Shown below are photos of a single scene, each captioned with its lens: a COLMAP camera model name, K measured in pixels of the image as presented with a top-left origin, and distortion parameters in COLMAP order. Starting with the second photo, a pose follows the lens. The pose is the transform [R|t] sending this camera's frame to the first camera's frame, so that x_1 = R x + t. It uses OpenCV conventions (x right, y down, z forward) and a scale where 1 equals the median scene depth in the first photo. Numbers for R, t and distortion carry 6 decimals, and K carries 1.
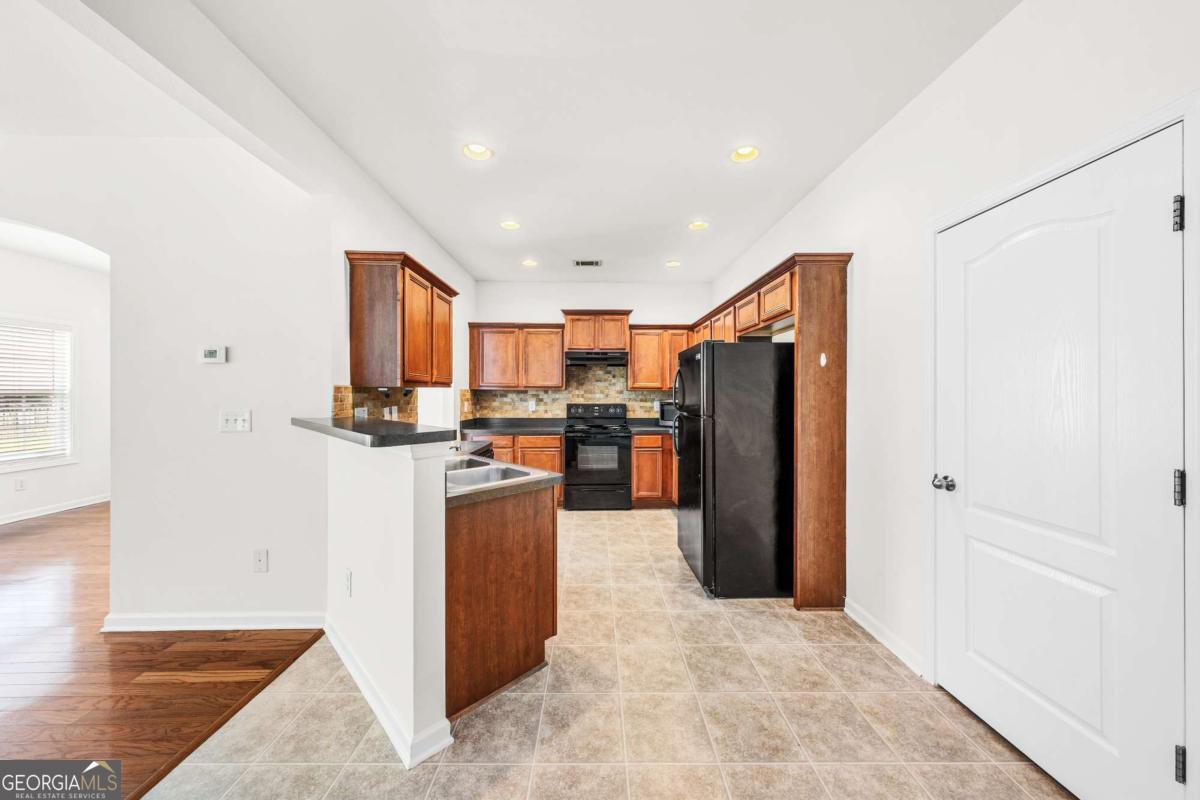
lens RADIAL K [[406.5, 0, 599.7], [0, 406.5, 396.0], [0, 0, 1]] dist [-0.001054, -0.000092]
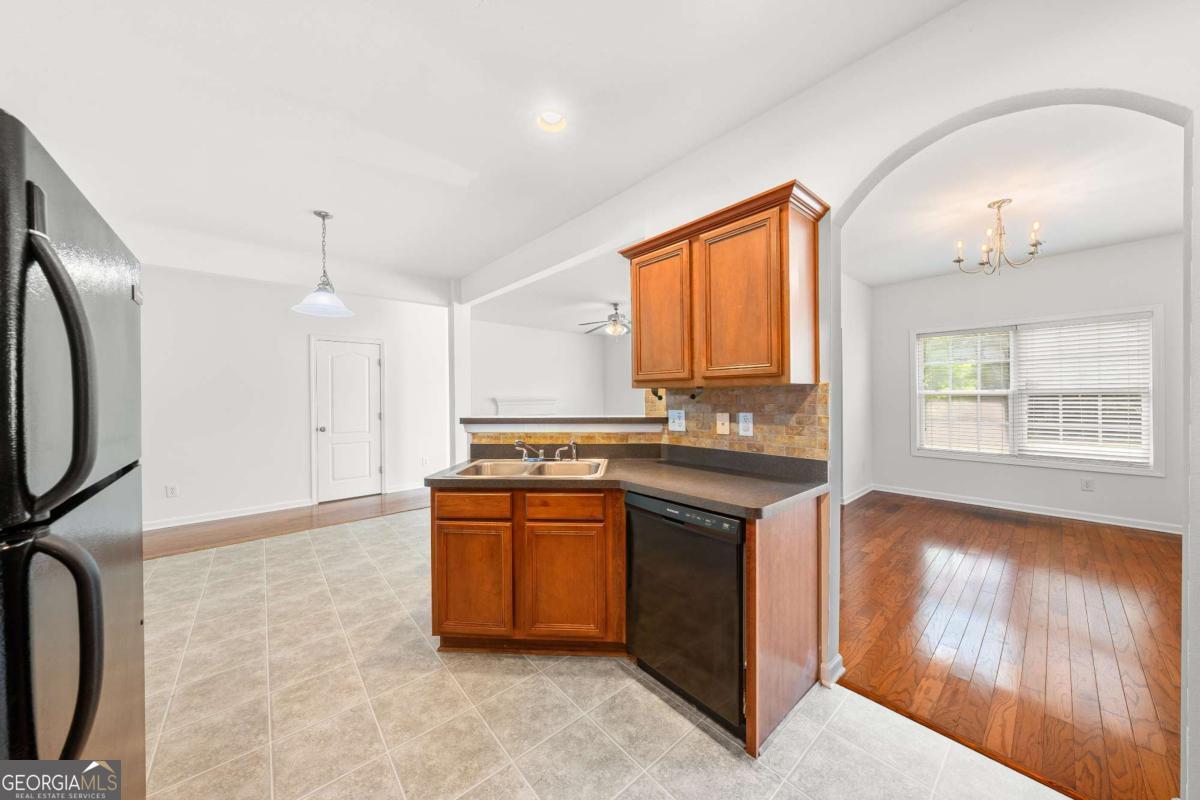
lens RADIAL K [[403.1, 0, 603.5], [0, 403.1, 398.6], [0, 0, 1]] dist [-0.000760, -0.000118]
pose [[-0.767135, 0.009418, -0.641417, 0.168848], [0.005848, 0.999953, 0.007688, -0.008438], [0.641459, 0.002147, -0.767154, 1.671743]]
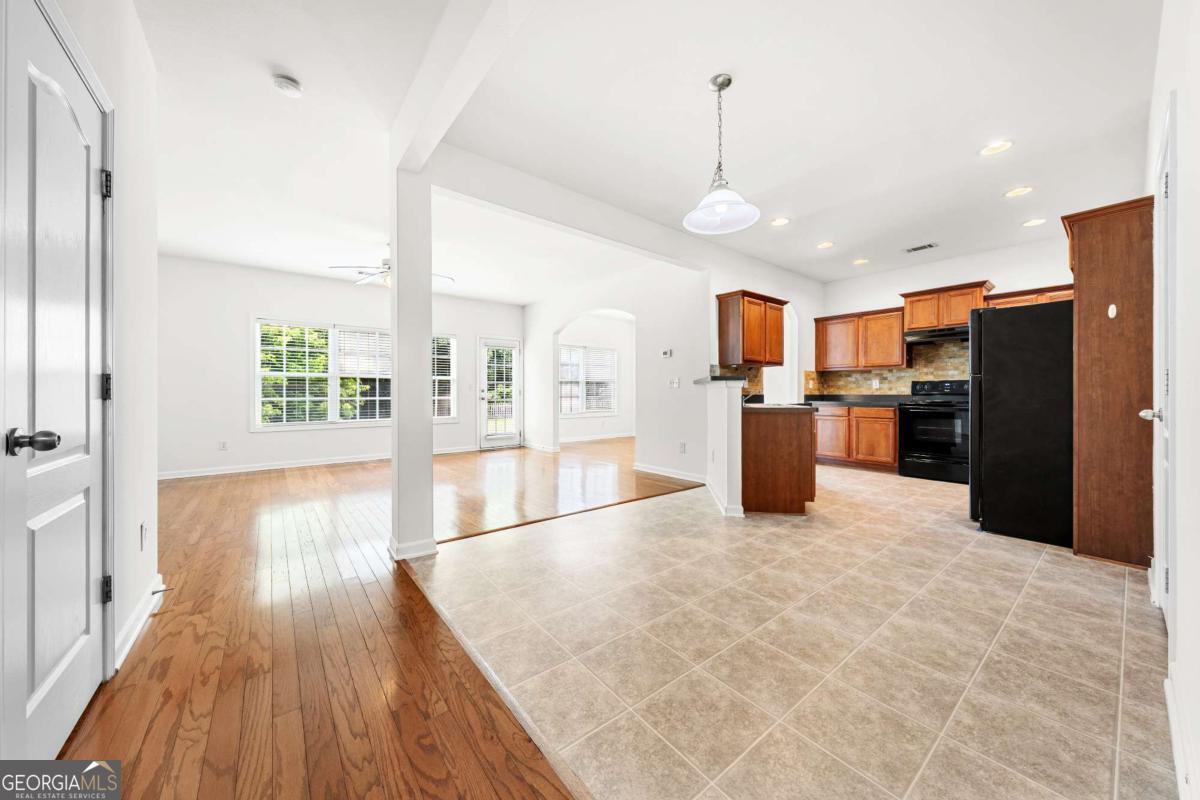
lens RADIAL K [[415.6, 0, 603.1], [0, 415.6, 395.5], [0, 0, 1]] dist [0.000483, -0.000033]
pose [[0.608466, 0.000489, -0.793580, 0.597322], [-0.000660, 1.000000, 0.000109, 0.118158], [0.793580, 0.000457, 0.608466, -0.611439]]
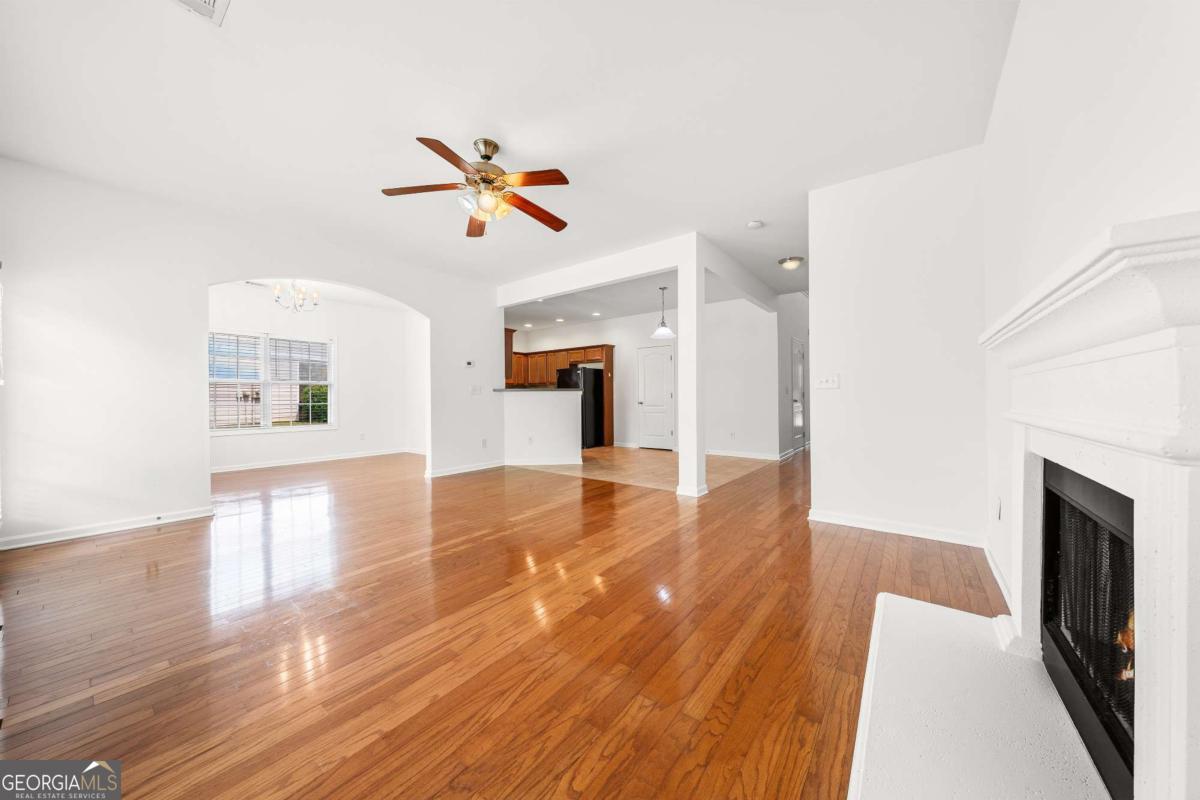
lens RADIAL K [[402.5, 0, 598.6], [0, 402.5, 397.6], [0, 0, 1]] dist [0.000875, 0.000100]
pose [[0.636903, -0.005595, 0.770923, -2.175326], [0.012154, 0.999922, -0.002784, 0.115580], [-0.770848, 0.011142, 0.636922, -1.133983]]
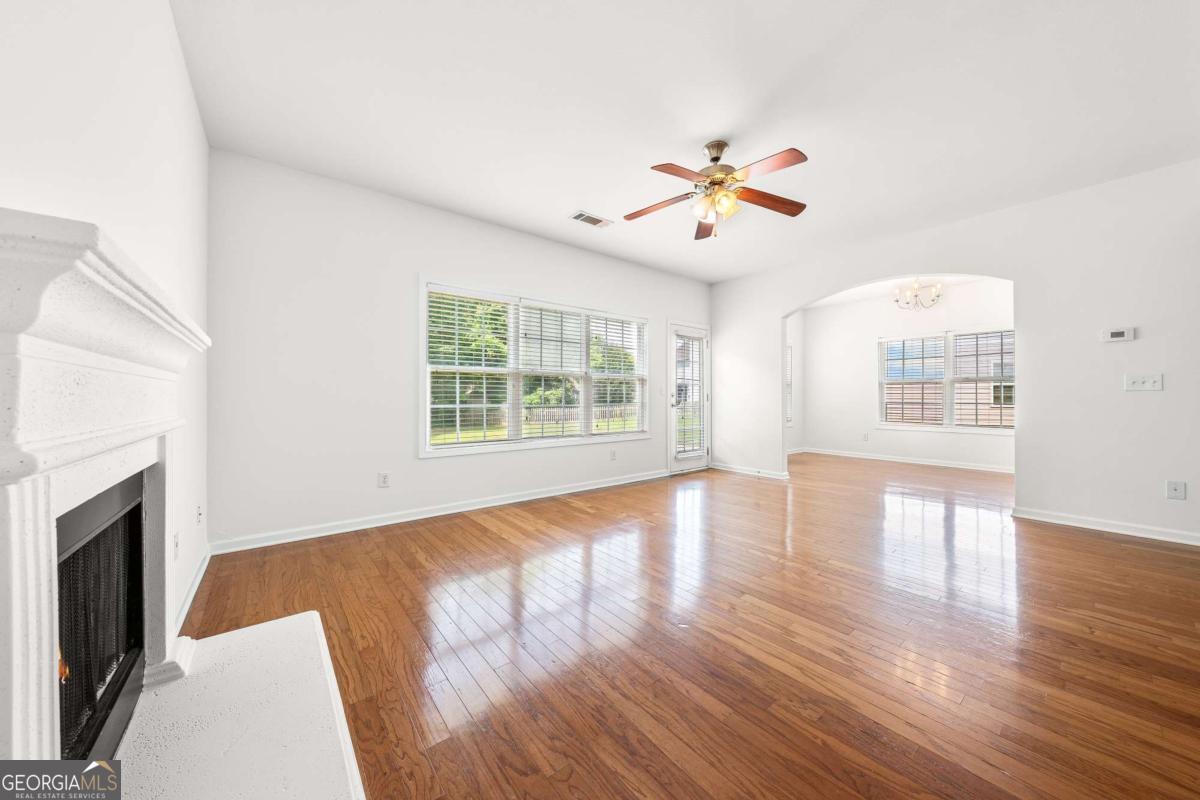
lens RADIAL K [[403.1, 0, 603.5], [0, 403.1, 398.6], [0, 0, 1]] dist [-0.000760, -0.000118]
pose [[0.612492, -0.002166, -0.790473, -0.856034], [-0.004062, 0.999974, -0.005888, 0.117389], [0.790466, 0.006817, 0.612468, -1.111646]]
